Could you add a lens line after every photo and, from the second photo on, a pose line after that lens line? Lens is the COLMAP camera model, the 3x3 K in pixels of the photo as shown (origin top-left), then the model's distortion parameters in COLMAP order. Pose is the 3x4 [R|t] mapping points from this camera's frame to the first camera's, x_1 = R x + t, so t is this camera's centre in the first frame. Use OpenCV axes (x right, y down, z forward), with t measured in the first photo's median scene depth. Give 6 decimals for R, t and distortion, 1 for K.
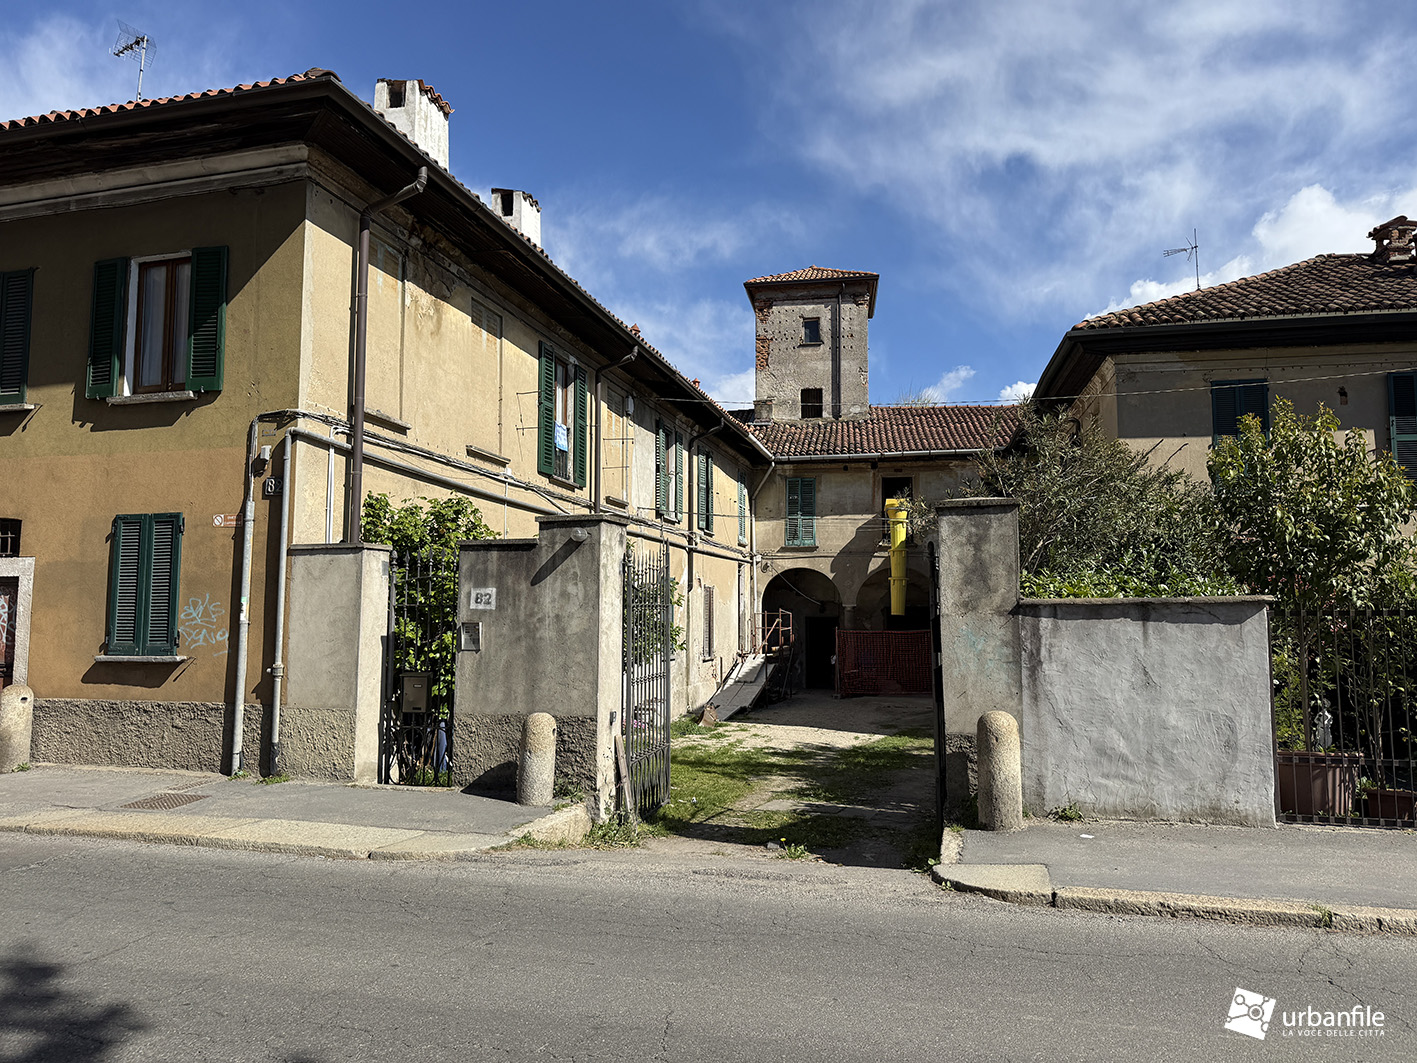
lens RADIAL K [[1084.8, 0, 674.1], [0, 1084.8, 527.6], [0, 0, 1]] dist [-0.057967, -0.008799]
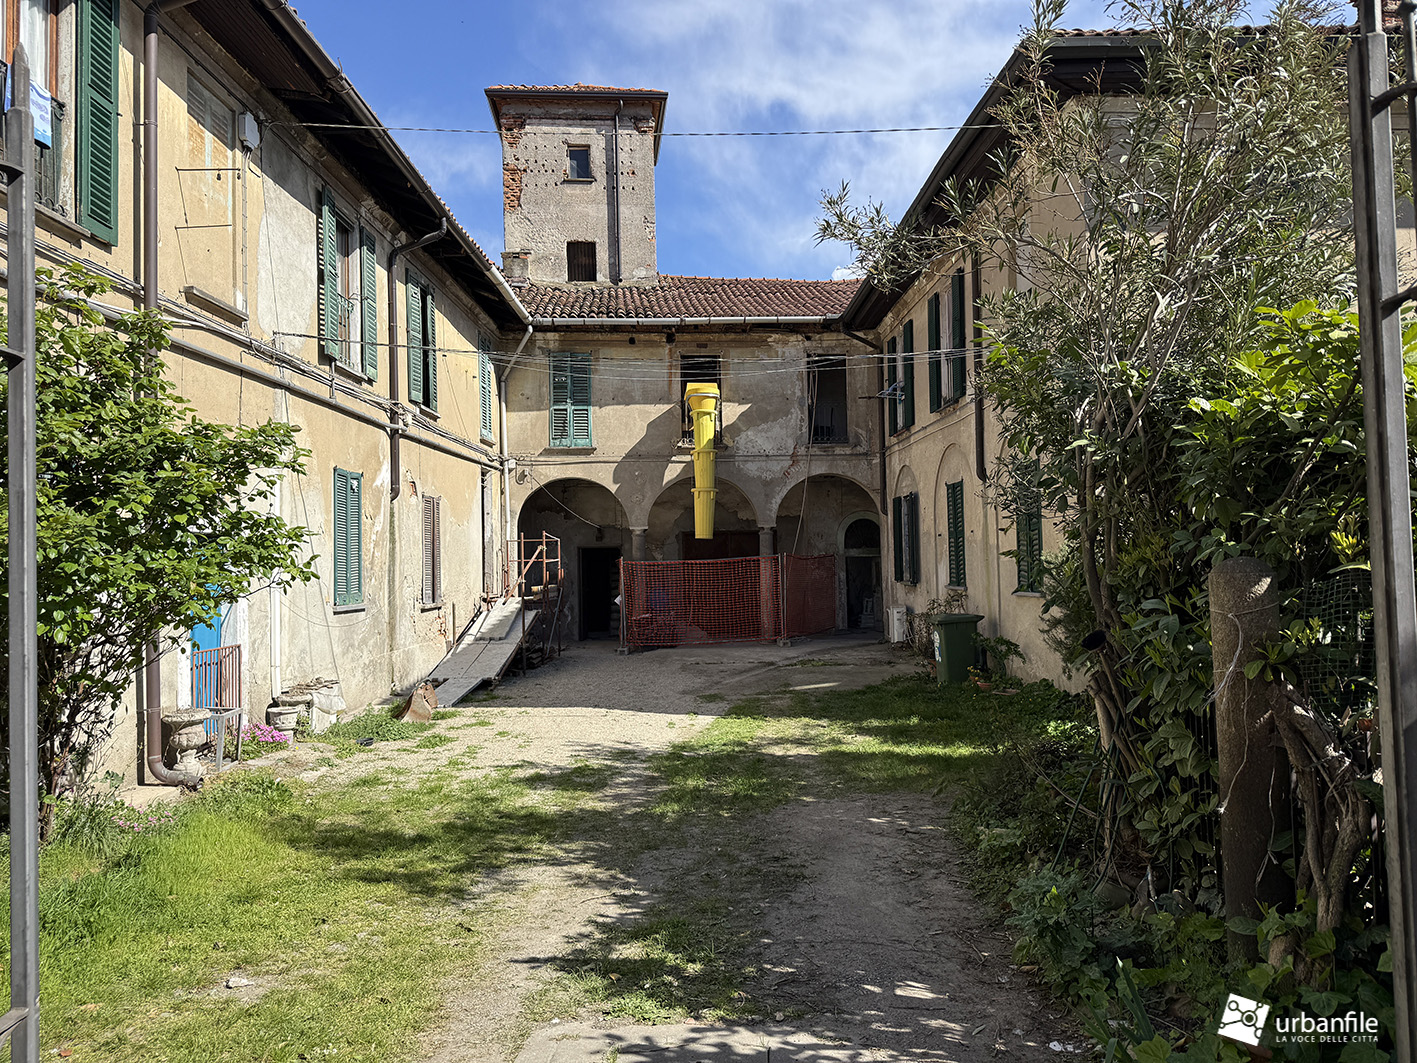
lens RADIAL K [[984.6, 0, 715.3], [0, 984.6, 524.7], [0, 0, 1]] dist [0.233070, -0.418012]
pose [[0.963270, -0.012911, 0.268224, 0.031426], [0.002270, 0.999199, 0.039944, 0.043193], [-0.268525, -0.037868, 0.962528, 0.337754]]
